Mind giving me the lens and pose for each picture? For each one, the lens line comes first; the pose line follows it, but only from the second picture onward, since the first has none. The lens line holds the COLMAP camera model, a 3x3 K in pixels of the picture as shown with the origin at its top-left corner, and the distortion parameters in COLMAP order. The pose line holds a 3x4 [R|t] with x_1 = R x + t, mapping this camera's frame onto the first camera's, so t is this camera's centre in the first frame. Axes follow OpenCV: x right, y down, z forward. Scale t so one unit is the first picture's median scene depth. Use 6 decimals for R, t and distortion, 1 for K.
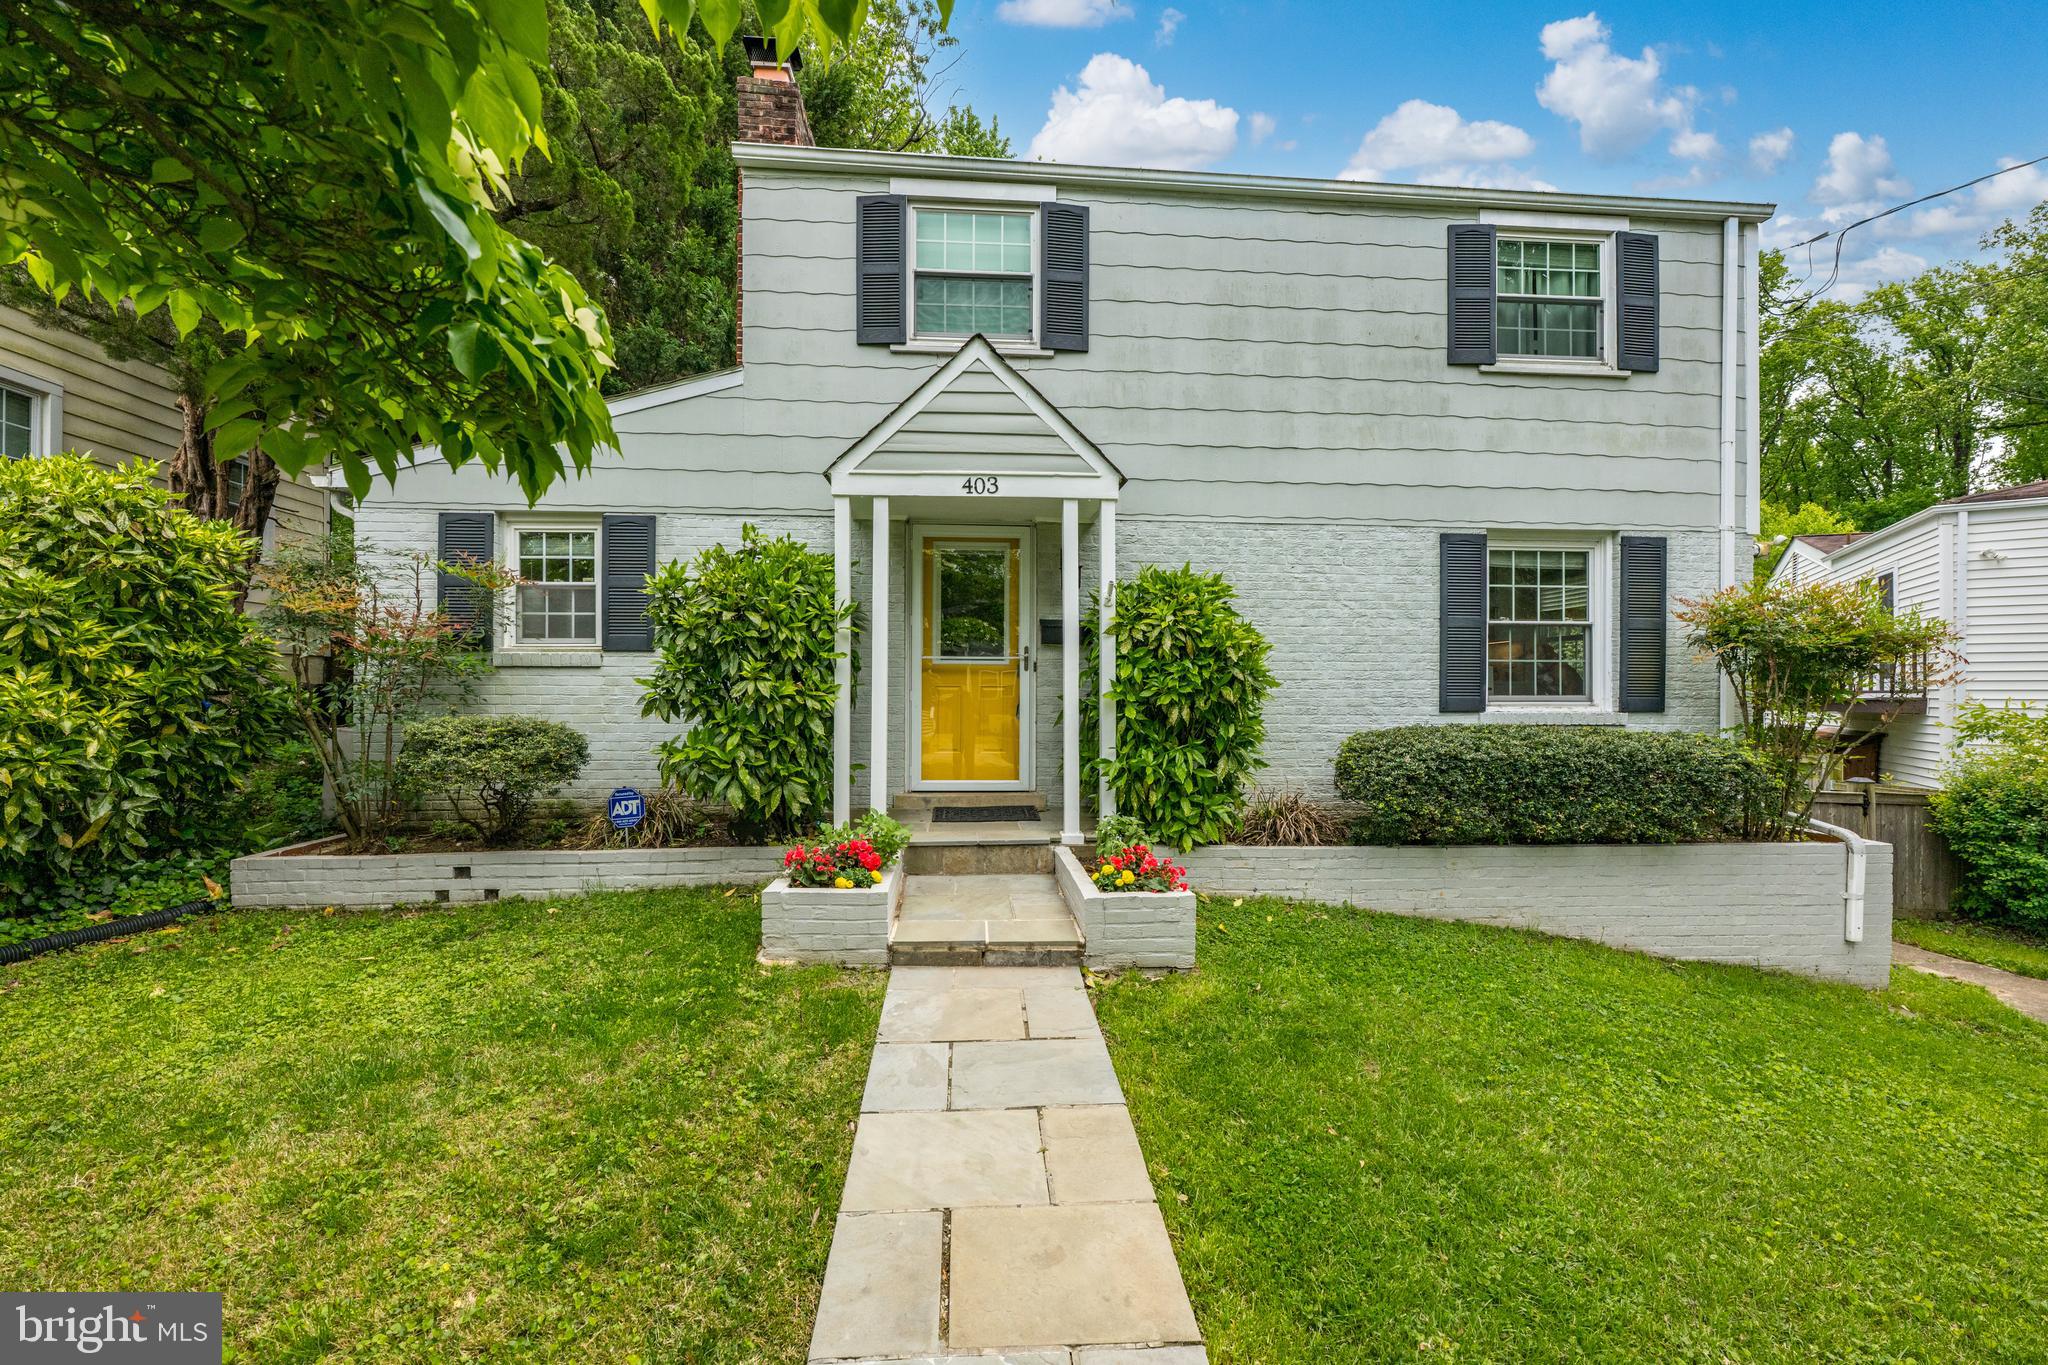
lens RADIAL K [[807.2, 0, 1023.0], [0, 807.2, 683.1], [0, 0, 1]] dist [0.000584, 0.000182]
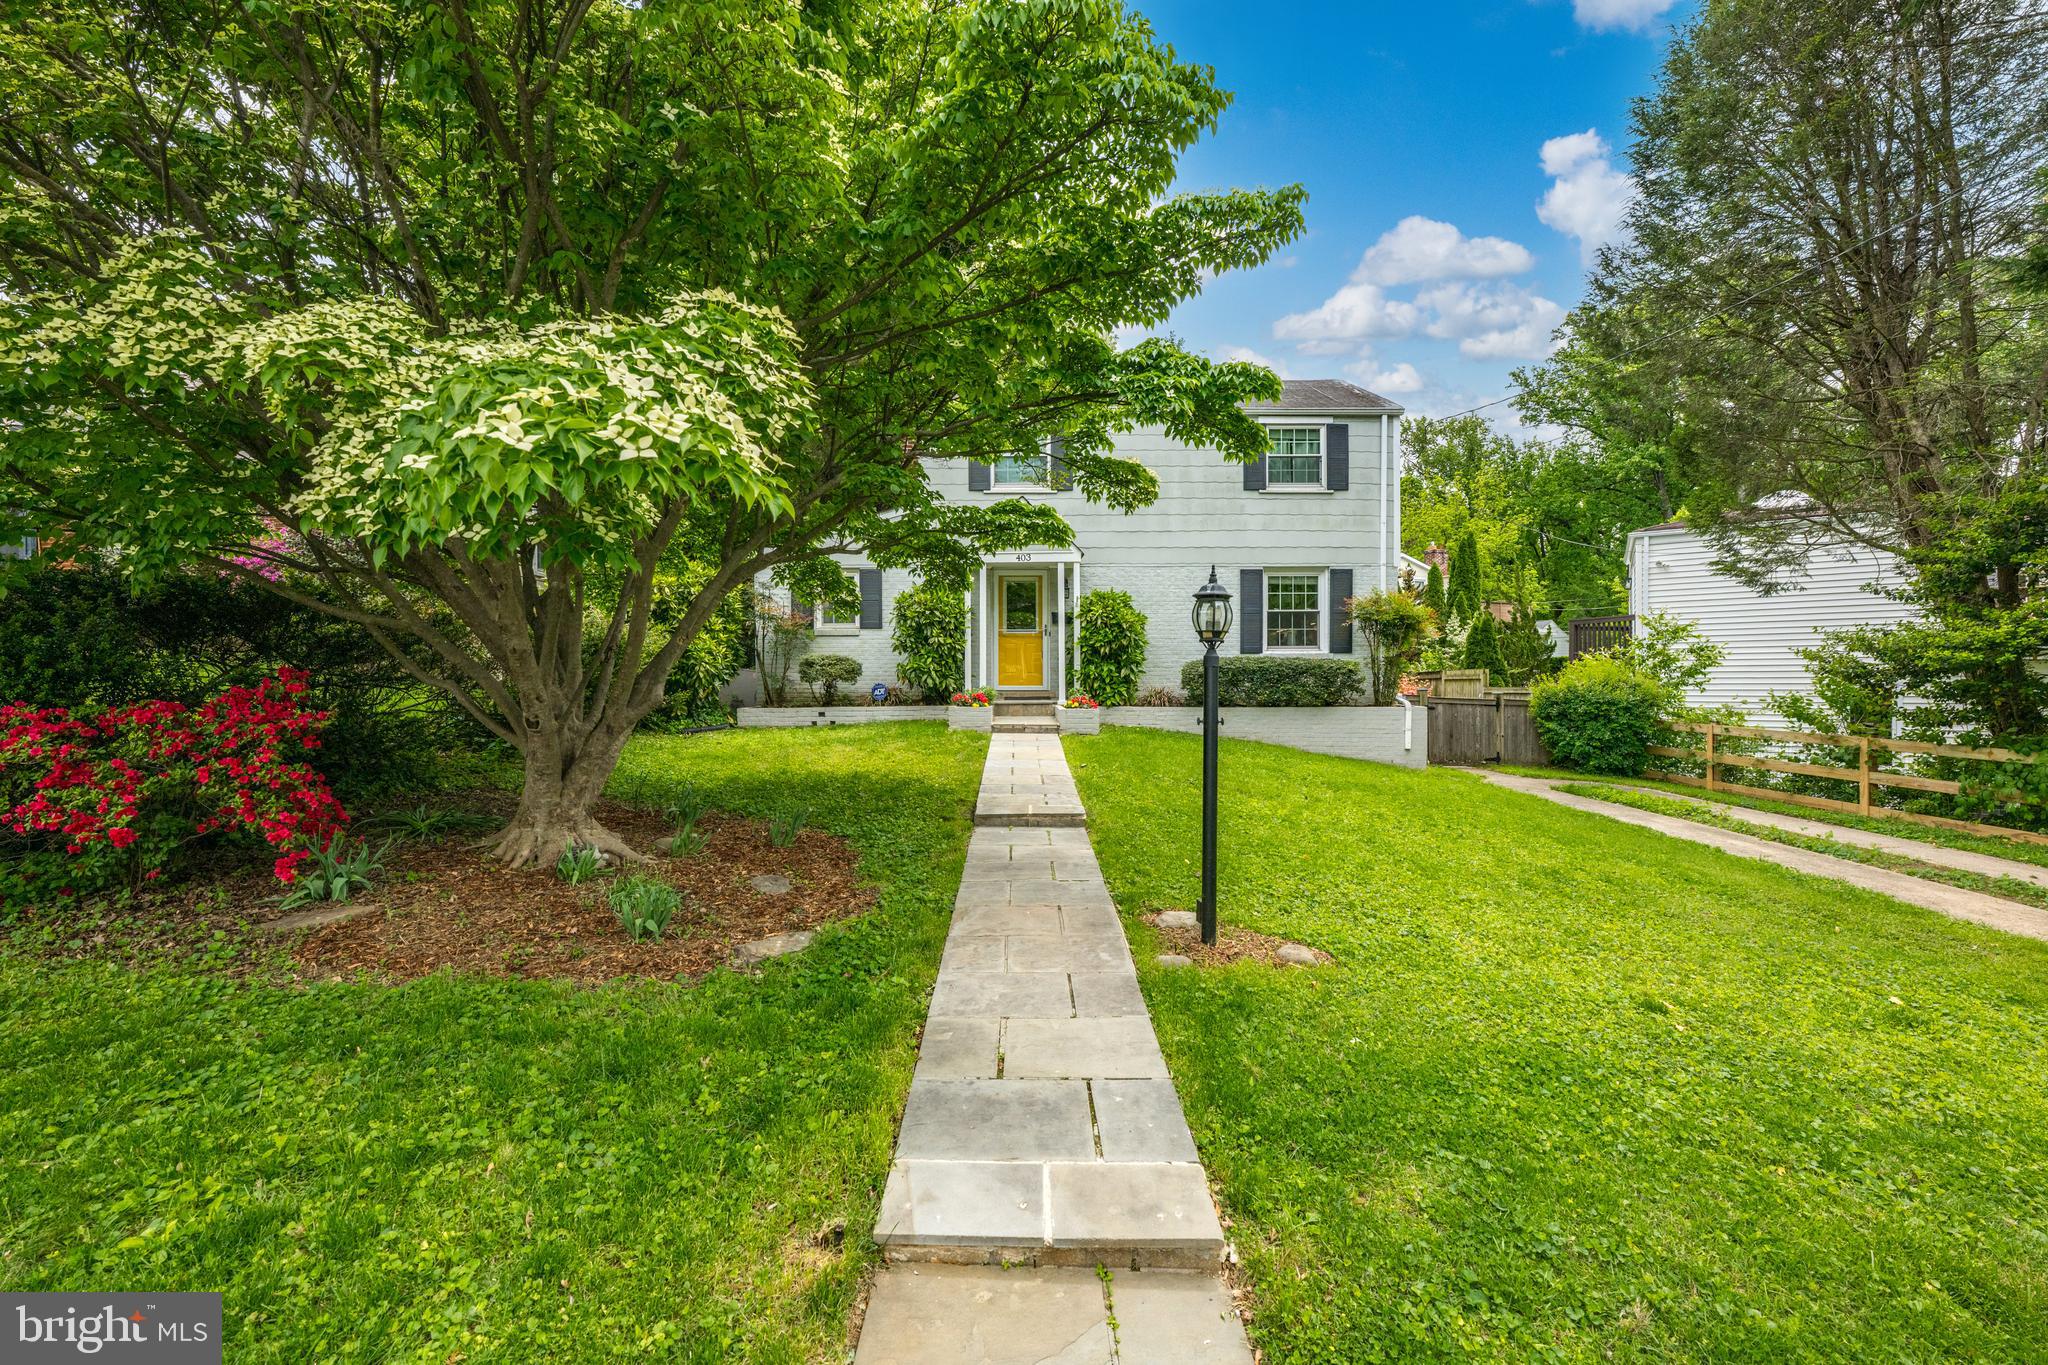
lens RADIAL K [[807.2, 0, 1017.6], [0, 807.2, 680.4], [0, 0, 1]] dist [0.000584, 0.000182]
pose [[0.997055, -0.006218, -0.076437, 0.108030], [0.006809, 0.999949, 0.007472, 0.101369], [0.076386, -0.007971, 0.997046, -1.356318]]
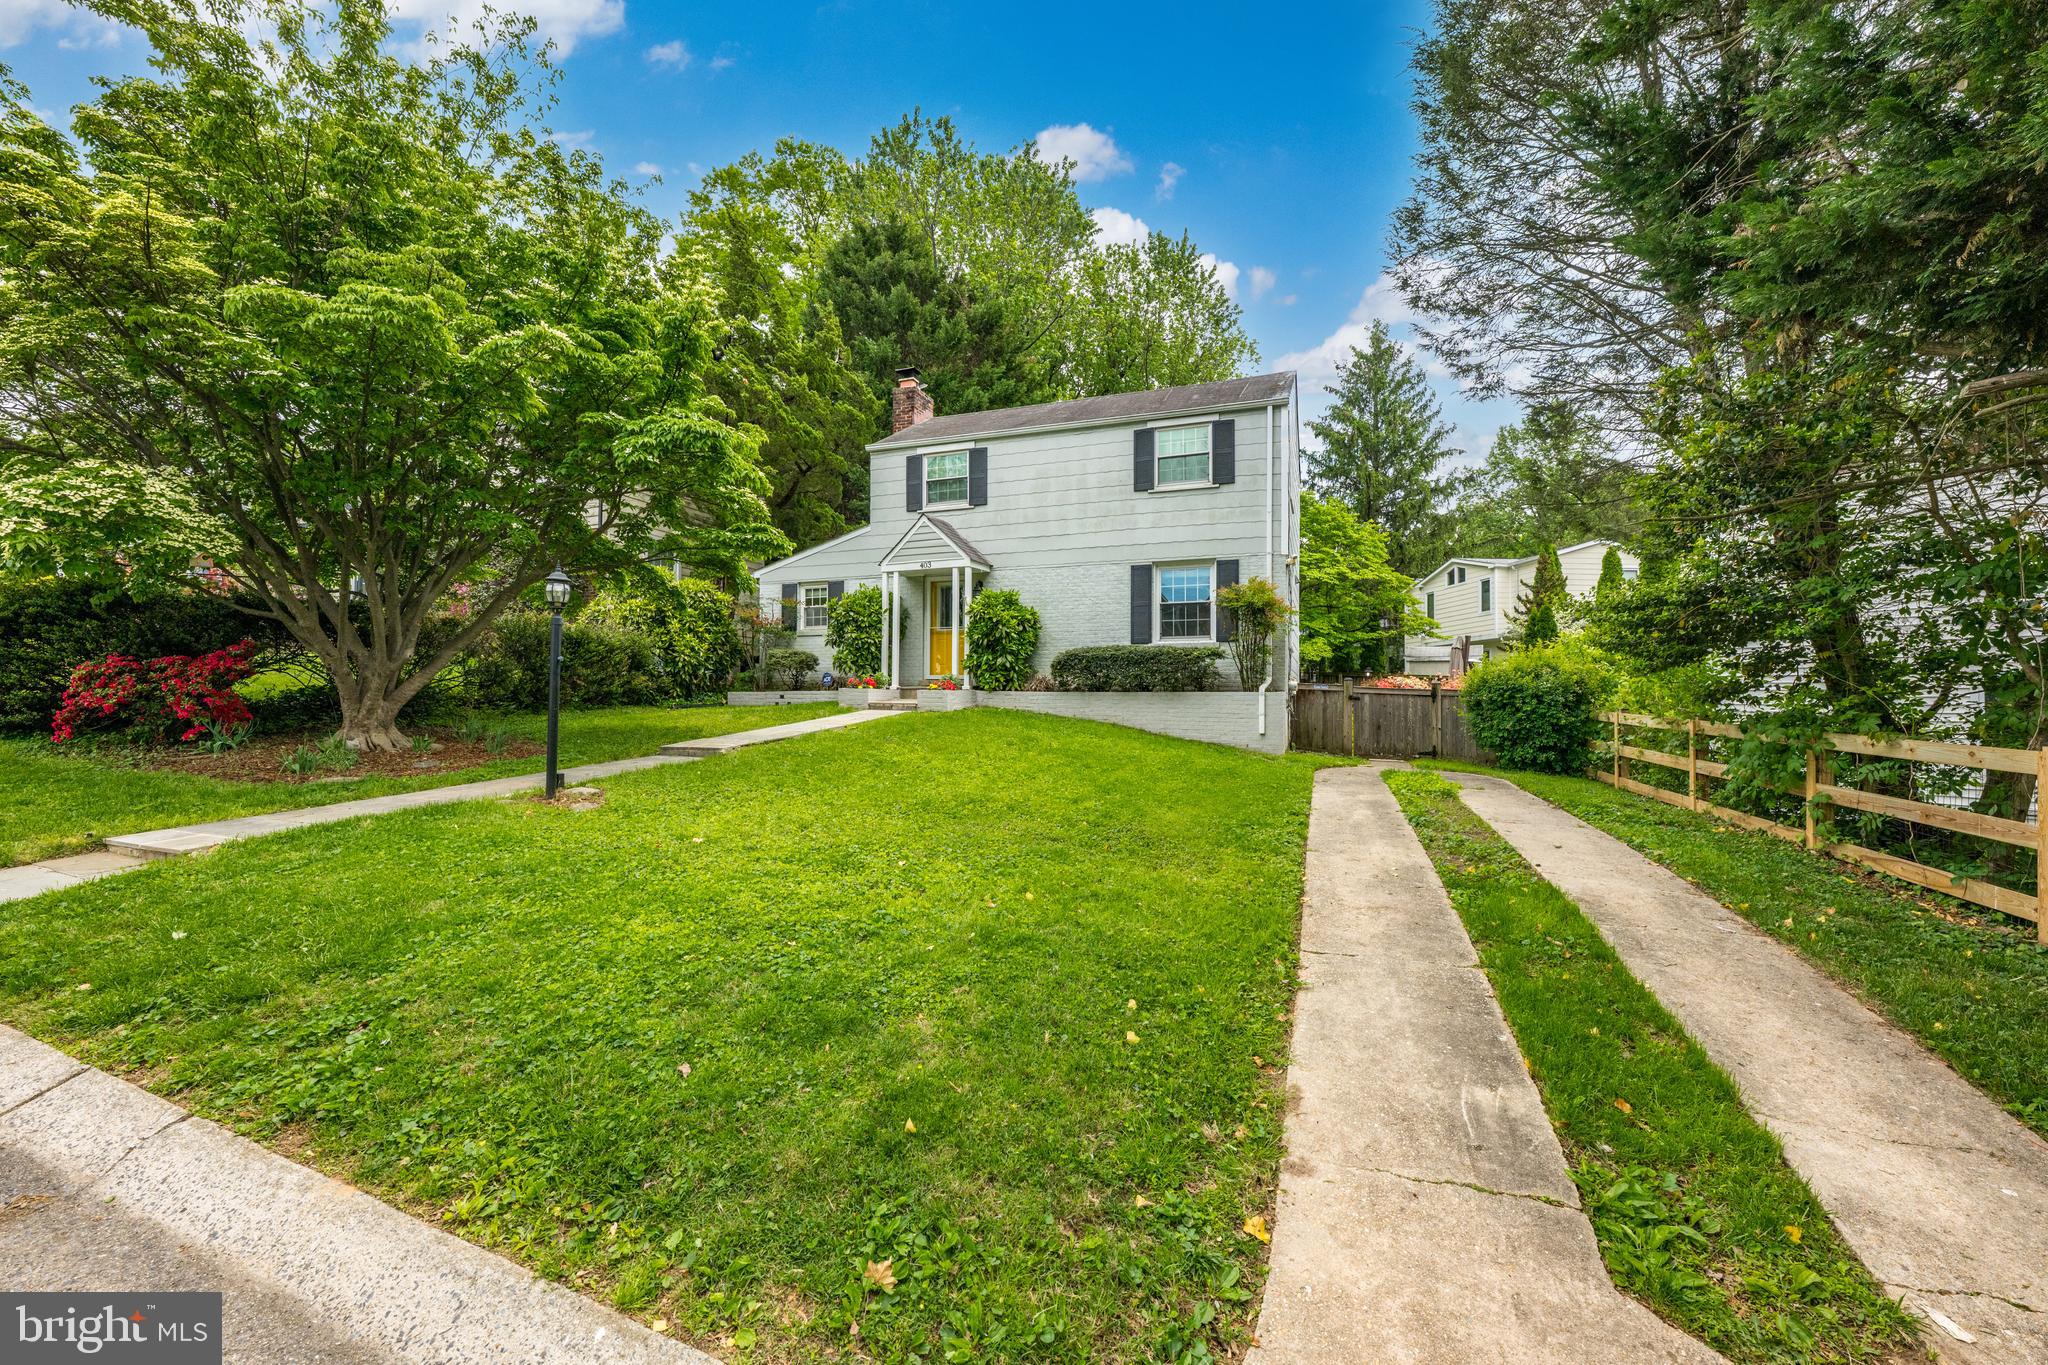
lens RADIAL K [[807.2, 0, 1014.2], [0, 807.2, 677.5], [0, 0, 1]] dist [0.000584, 0.000182]
pose [[0.907961, -0.012148, -0.418878, 1.354507], [0.003072, 0.999746, -0.022336, 0.210074], [0.419043, 0.018994, 0.907768, -1.391268]]
